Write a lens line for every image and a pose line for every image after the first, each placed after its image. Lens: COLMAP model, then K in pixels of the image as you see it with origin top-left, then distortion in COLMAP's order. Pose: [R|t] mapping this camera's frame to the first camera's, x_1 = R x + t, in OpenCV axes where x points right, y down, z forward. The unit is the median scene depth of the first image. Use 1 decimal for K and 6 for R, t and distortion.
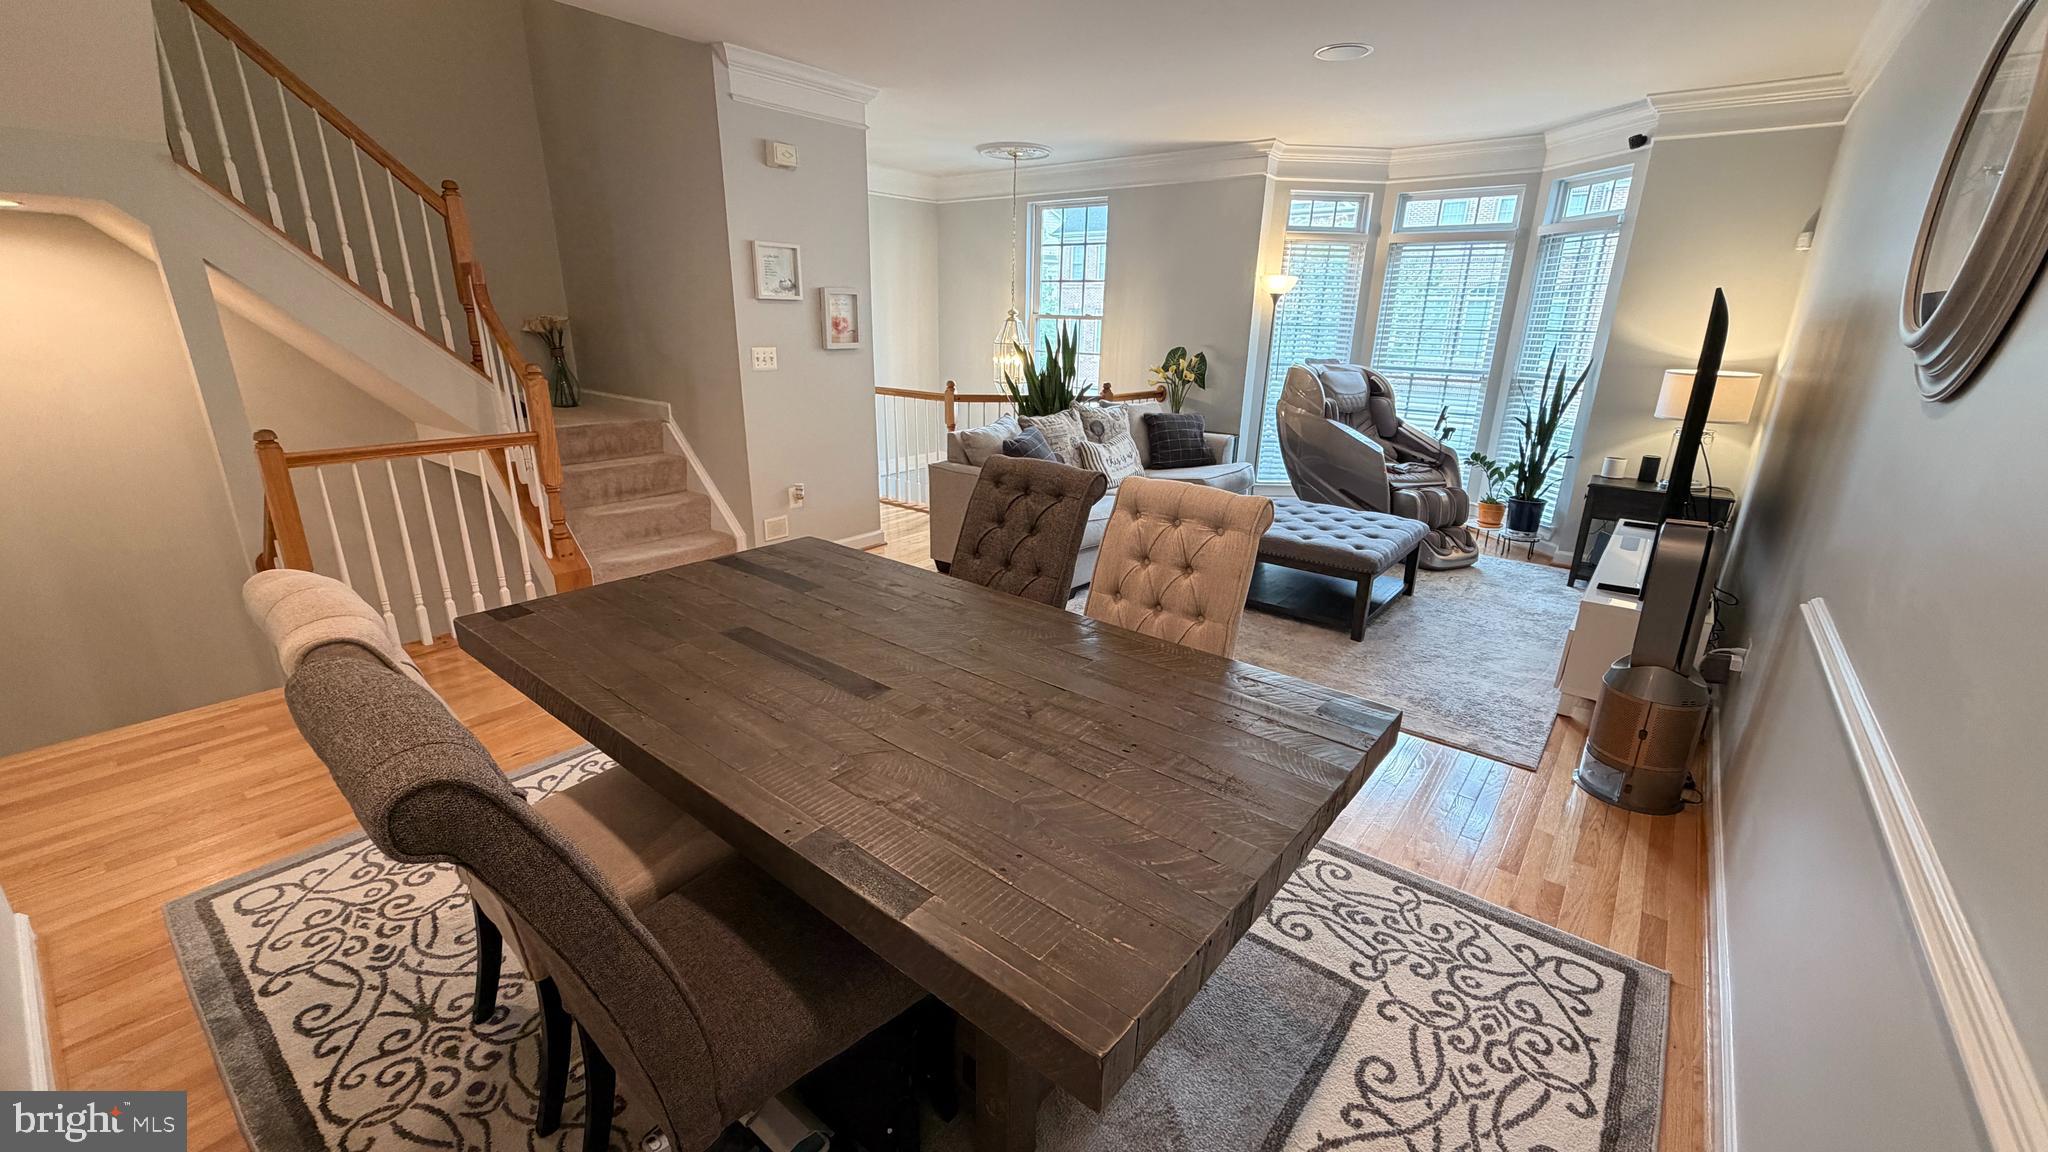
lens RADIAL K [[812.6, 0, 1020.0], [0, 812.6, 582.2], [0, 0, 1]] dist [0.000164, -0.000851]
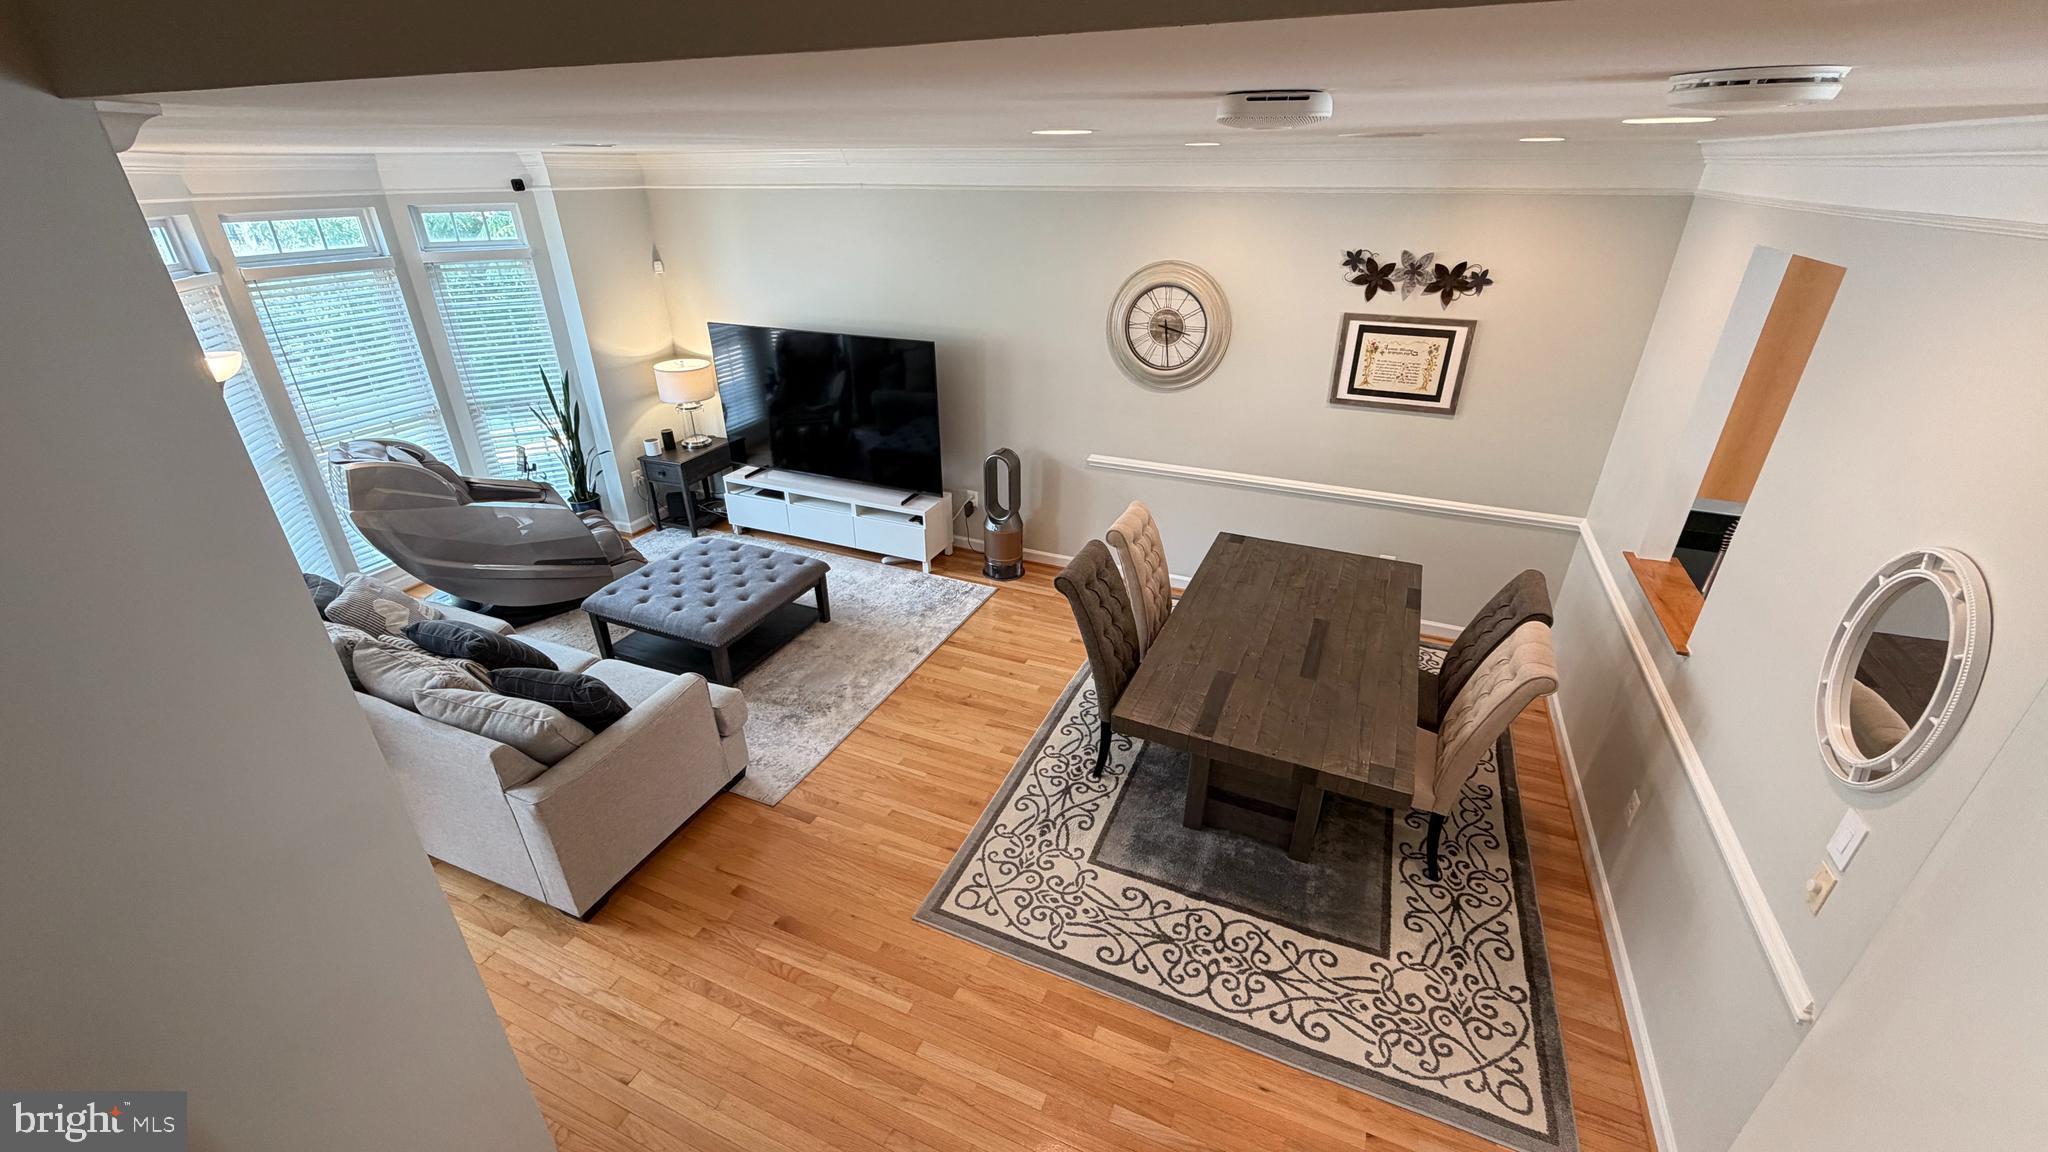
lens RADIAL K [[812.6, 0, 1017.9], [0, 812.6, 581.2], [0, 0, 1]] dist [0.000164, -0.000851]
pose [[-0.257487, -0.454313, 0.852819, -1.604972], [0.299652, 0.801526, 0.517460, -1.203169], [-0.918645, 0.388788, -0.070247, 1.647386]]
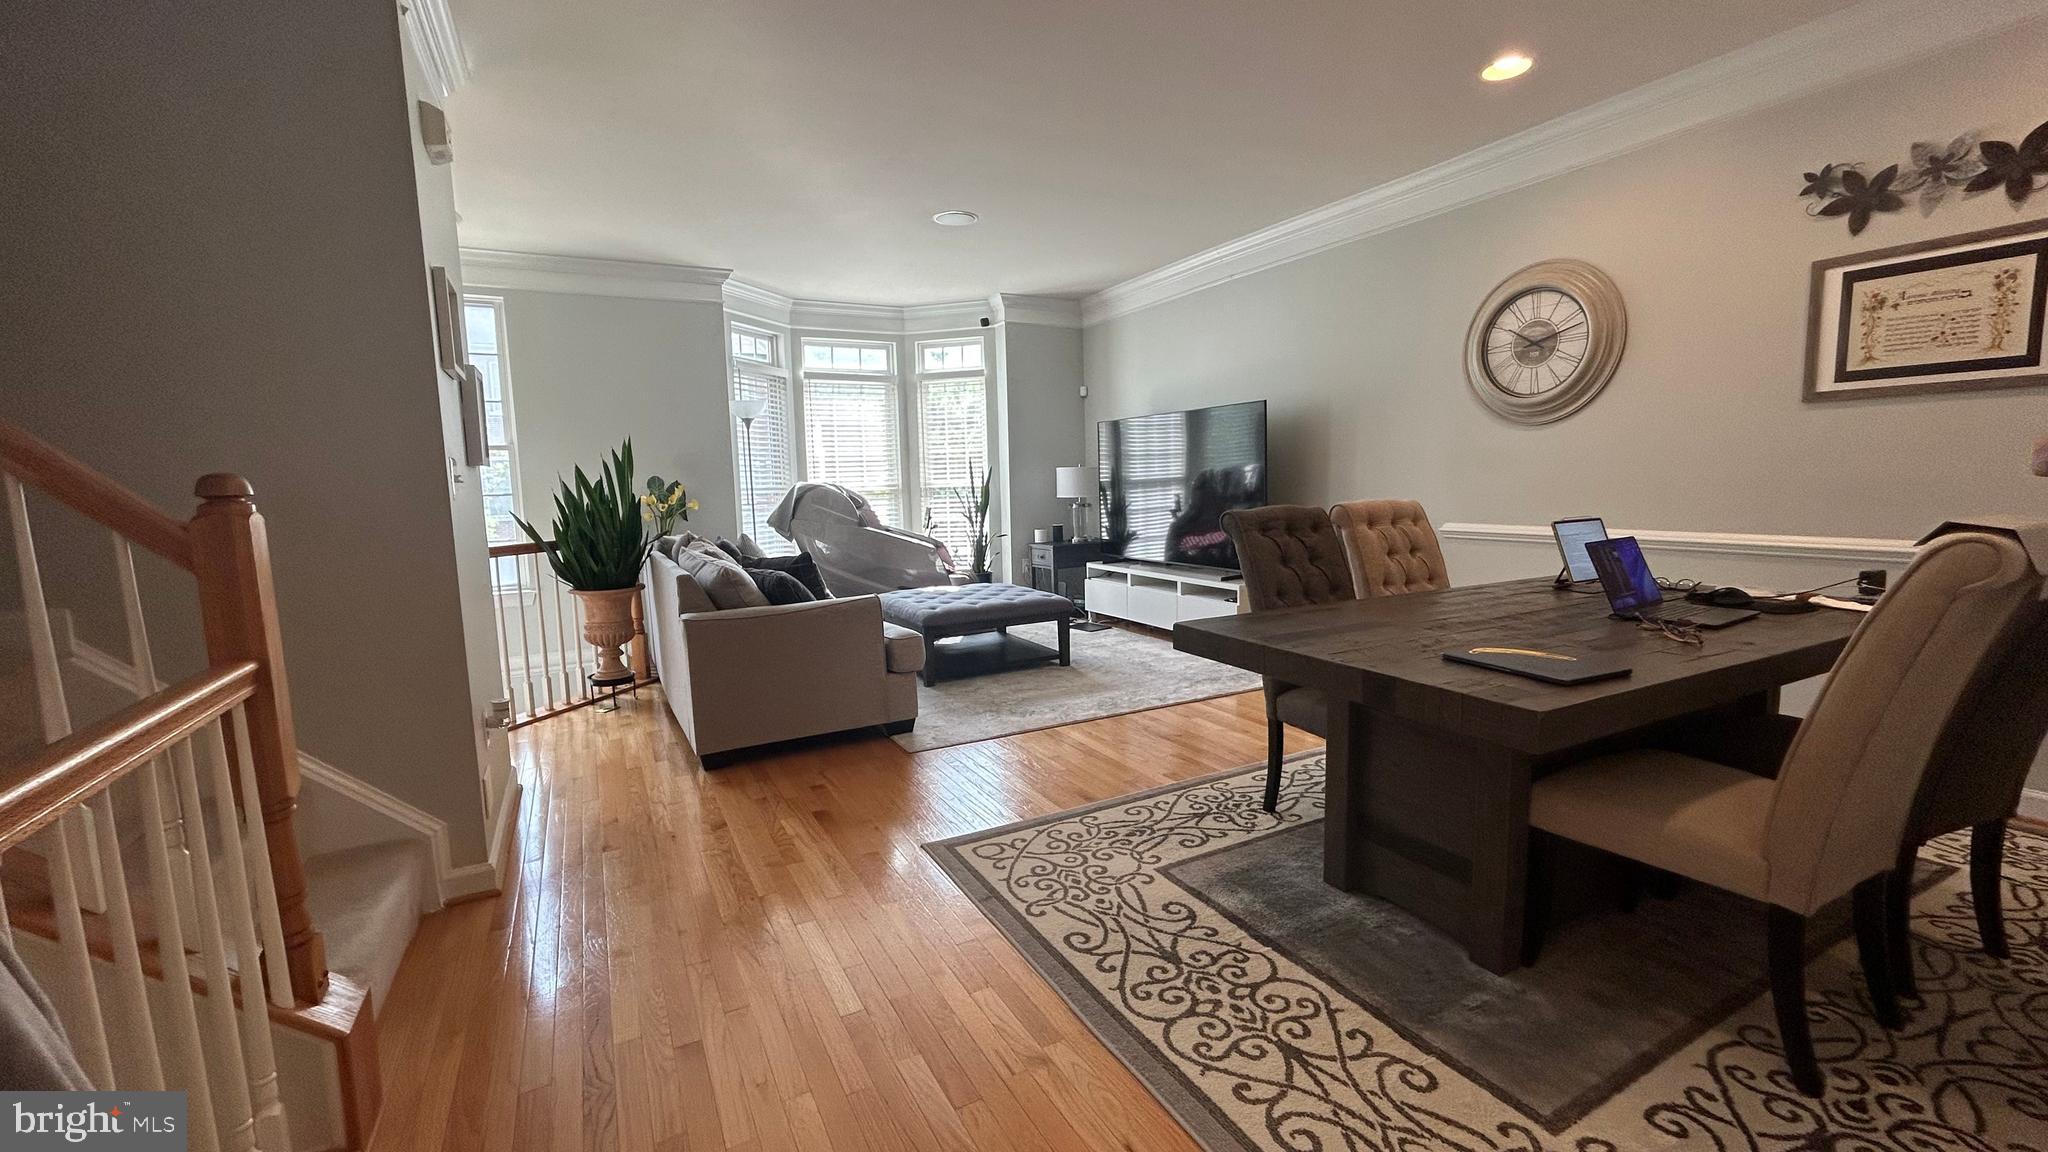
lens RADIAL K [[830.0, 0, 1023.2], [0, 830.0, 575.9], [0, 0, 1]] dist [-0.001926, -0.000307]
pose [[0.398335, -0.136549, 0.907019, -1.604952], [0.318312, 0.947982, 0.002923, -0.227414], [-0.860237, 0.287551, 0.421079, 1.106535]]
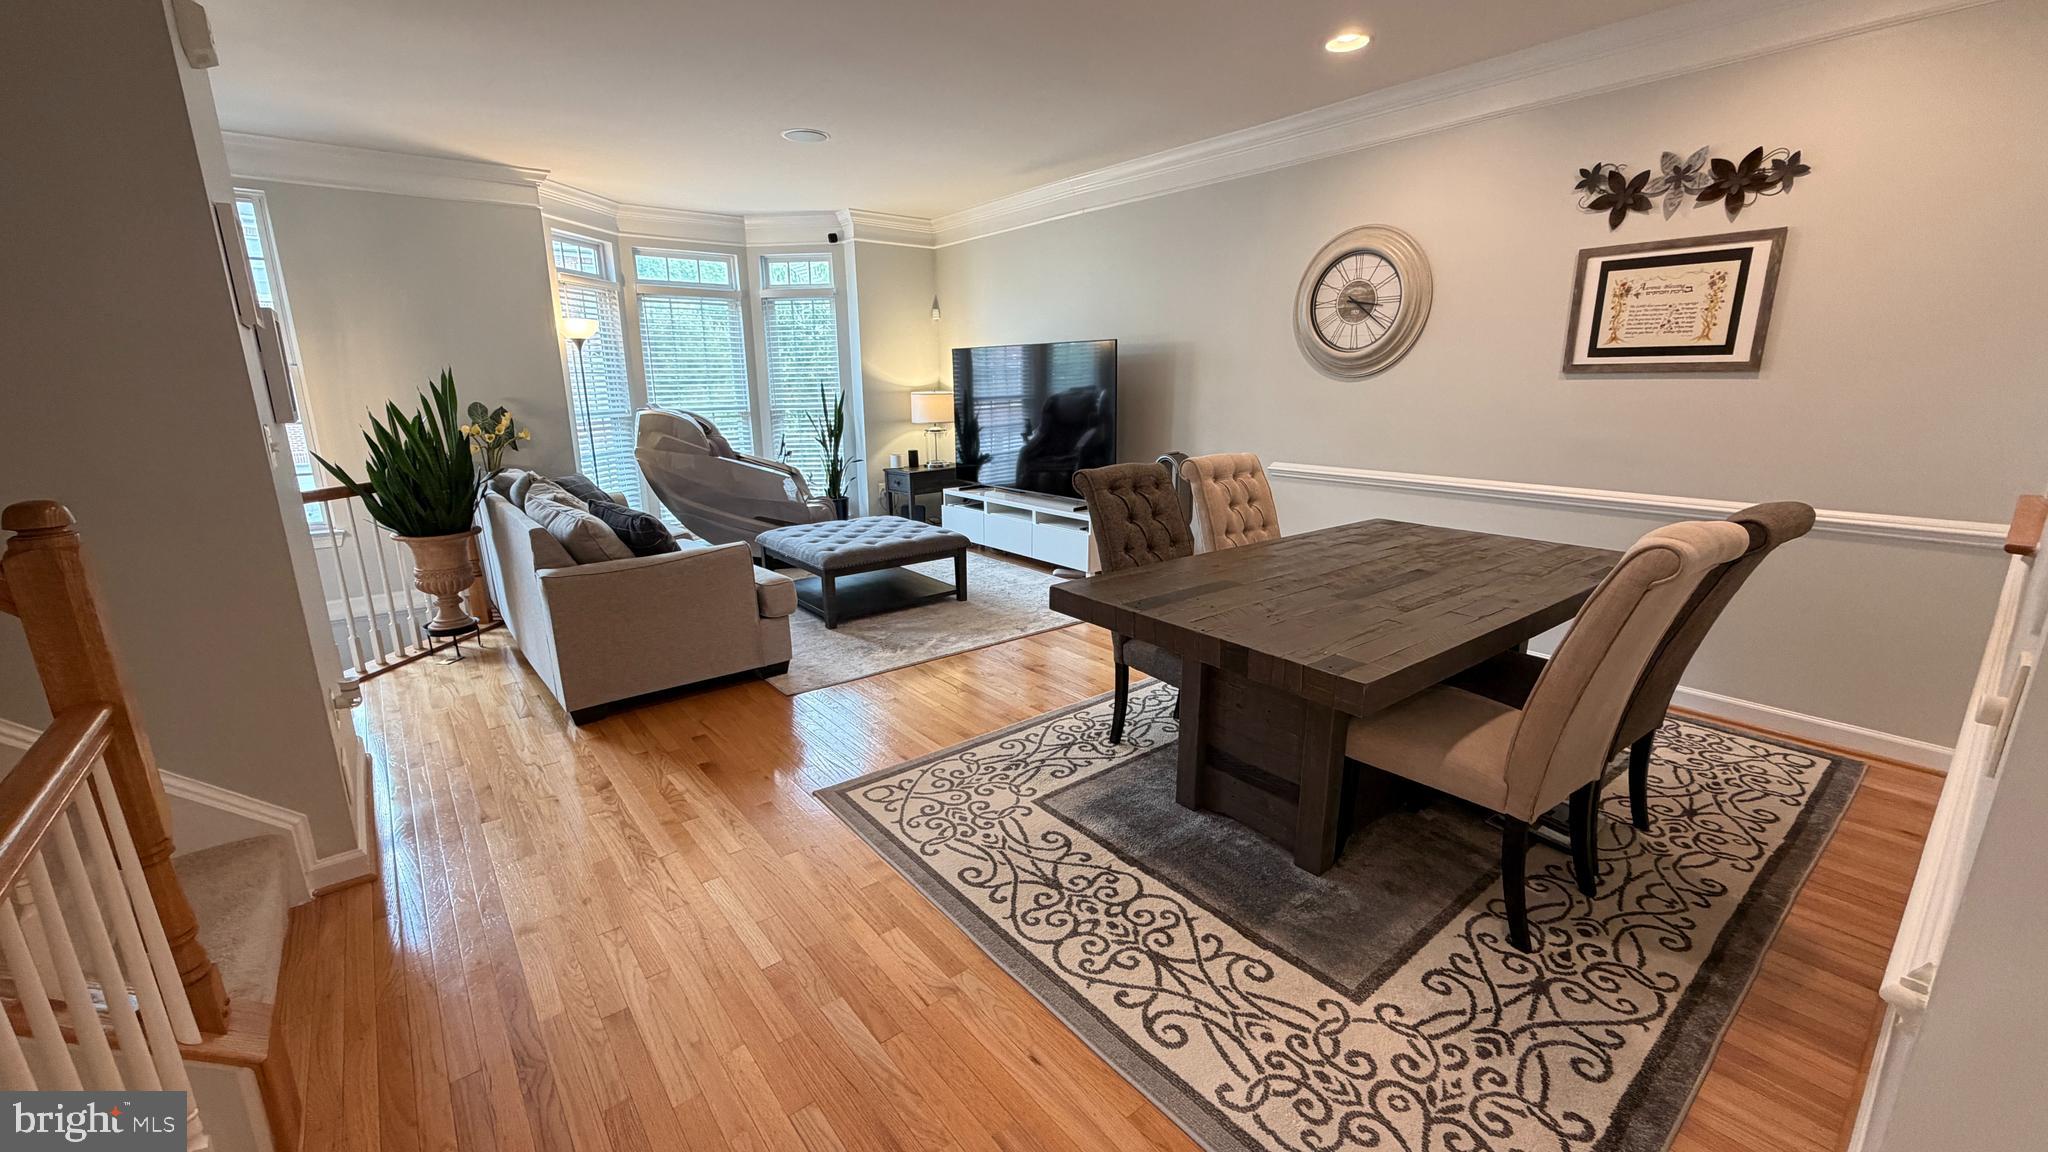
lens RADIAL K [[812.6, 0, 1016.4], [0, 812.6, 578.9], [0, 0, 1]] dist [0.000164, -0.000851]
pose [[0.225153, -0.256806, 0.939871, -1.652271], [0.317185, 0.931412, 0.178511, -0.350956], [-0.921249, 0.257920, 0.291165, 1.118792]]
